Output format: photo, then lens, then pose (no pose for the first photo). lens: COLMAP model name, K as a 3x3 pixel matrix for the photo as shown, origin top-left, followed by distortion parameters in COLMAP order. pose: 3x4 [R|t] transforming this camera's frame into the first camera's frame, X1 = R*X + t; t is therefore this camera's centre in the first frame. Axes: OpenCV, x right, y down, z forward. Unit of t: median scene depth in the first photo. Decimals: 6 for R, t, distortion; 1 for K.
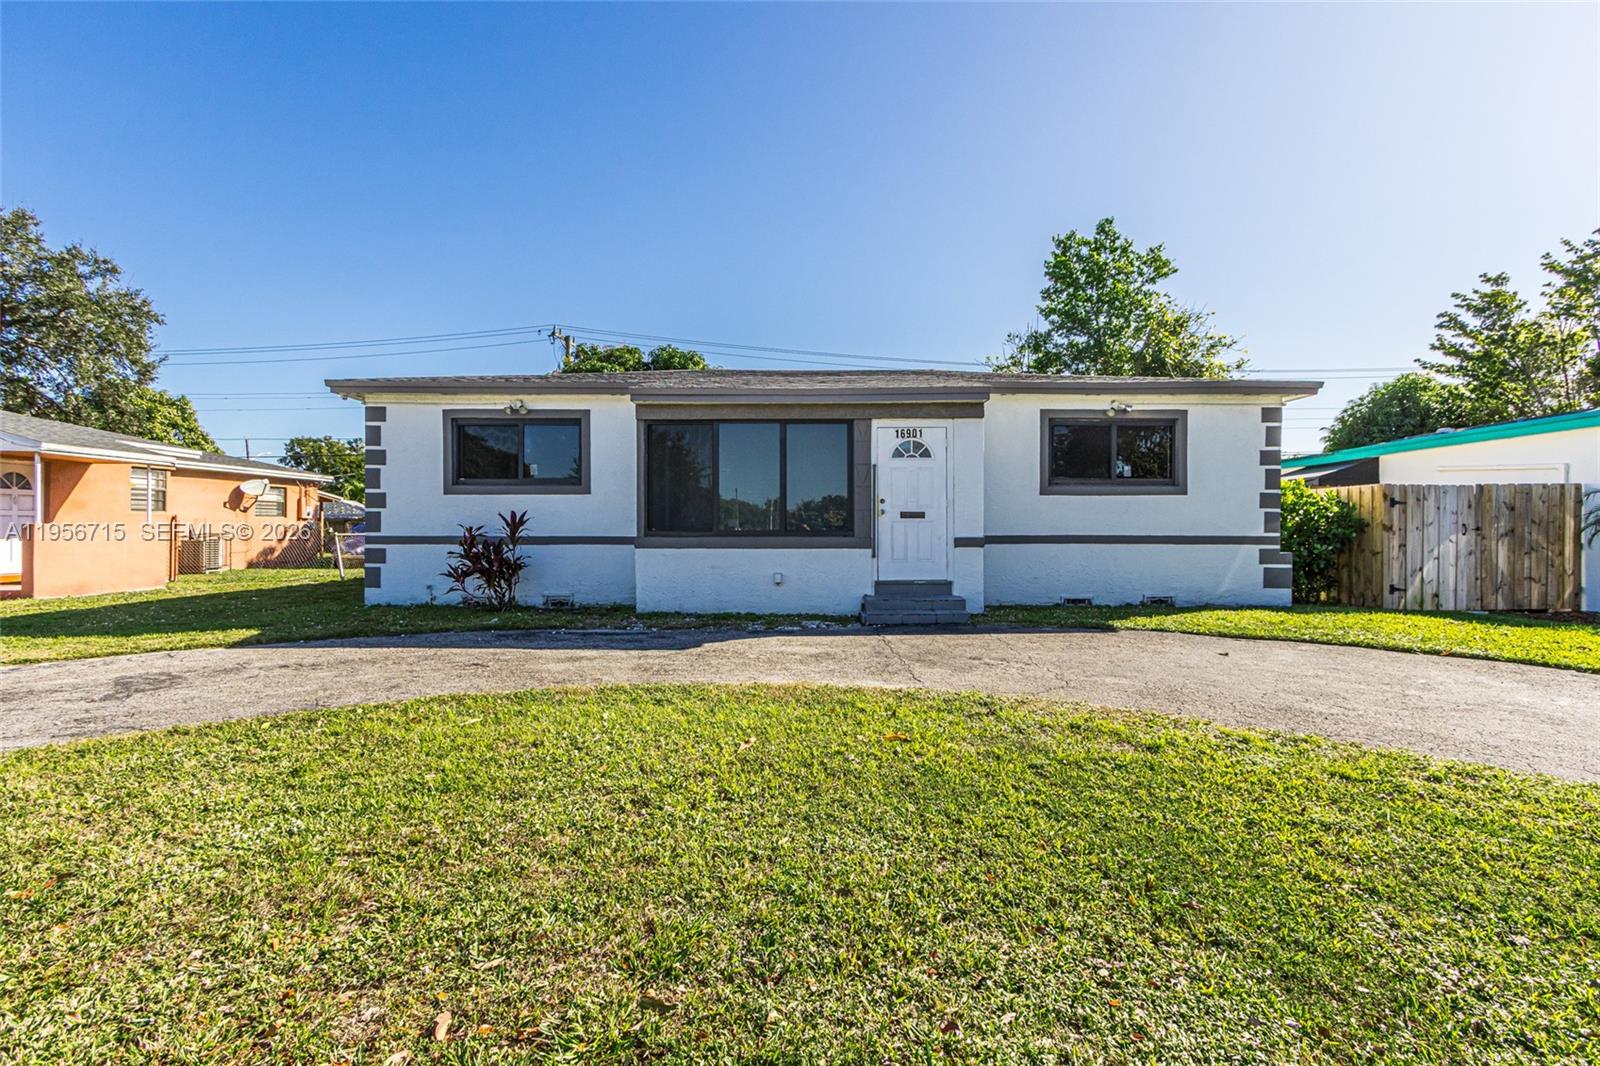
lens RADIAL K [[741.8, 0, 800.0], [0, 741.8, 533.0], [0, 0, 1]] dist [0.001242, -0.000137]
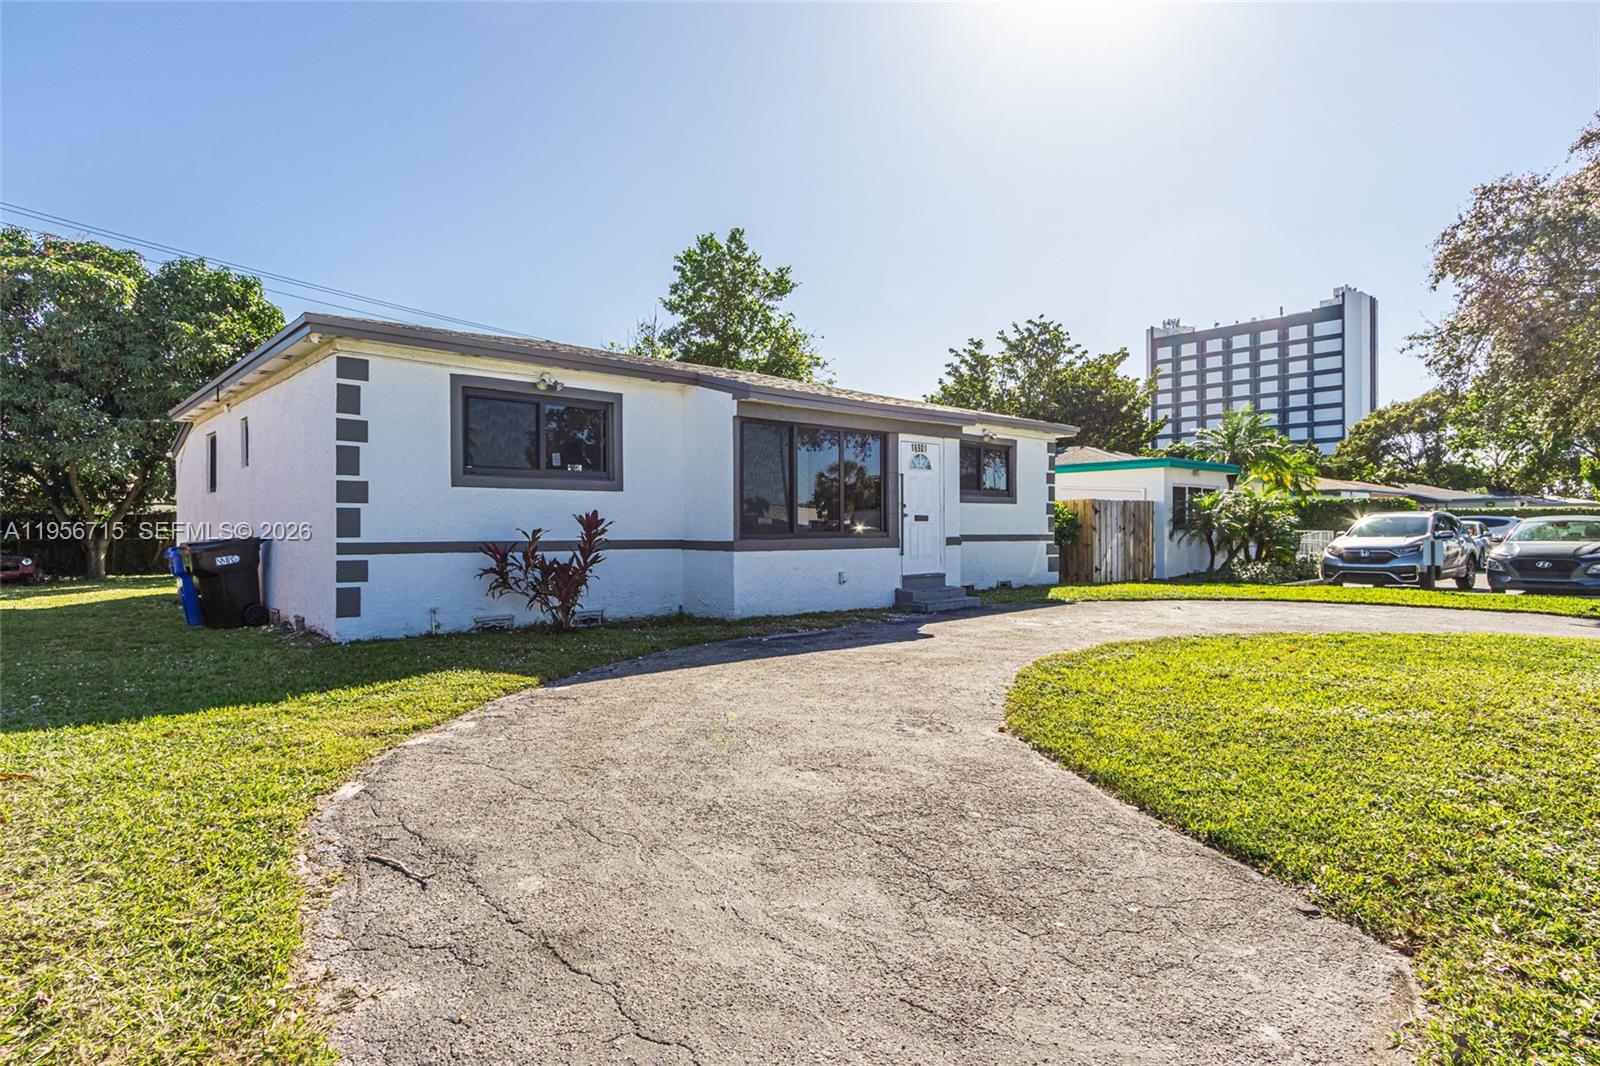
lens RADIAL K [[878.4, 0, 800.0], [0, 878.4, 533.0], [0, 0, 1]] dist [0.000665, 0.000022]
pose [[0.732701, -0.005845, 0.680526, -0.837332], [0.006529, 0.999977, 0.001558, -0.003953], [-0.680520, 0.003302, 0.732722, 0.108884]]
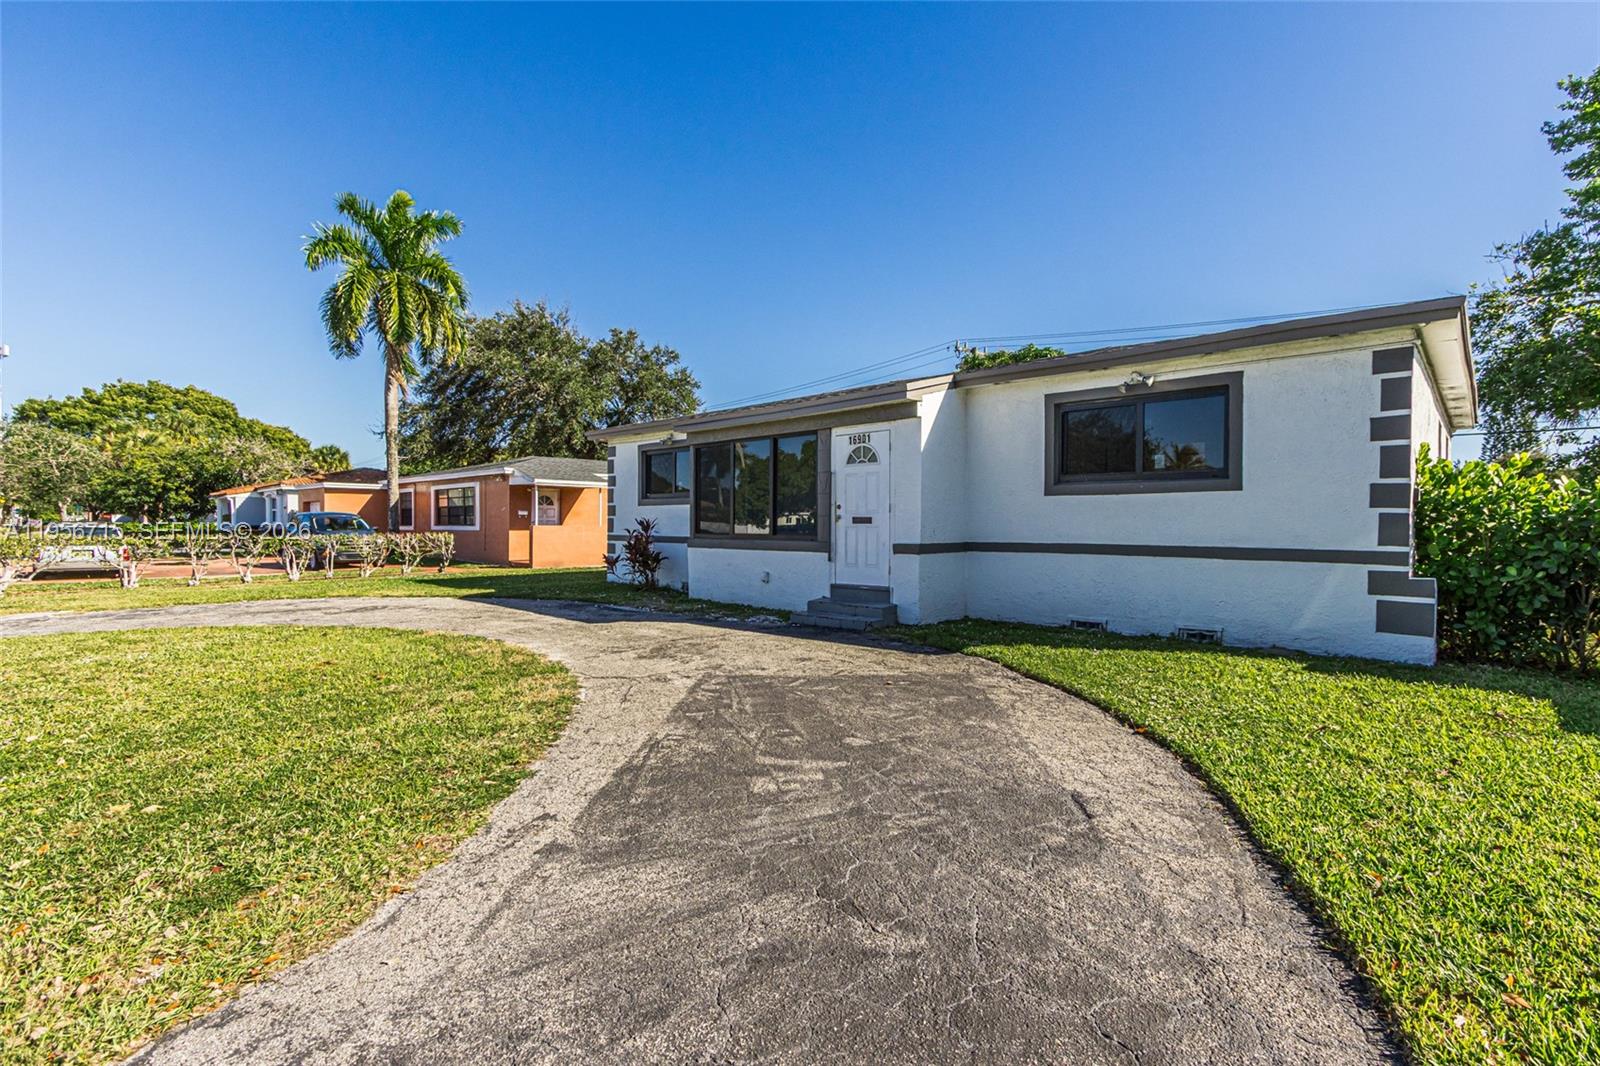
lens RADIAL K [[727.3, 0, 800.0], [0, 727.3, 533.0], [0, 0, 1]] dist [0.000436, 0.000142]
pose [[0.734880, 0.009658, -0.678128, 0.684332], [-0.007612, 0.999953, 0.005993, -0.011262], [0.678154, 0.000758, 0.734919, 0.199886]]
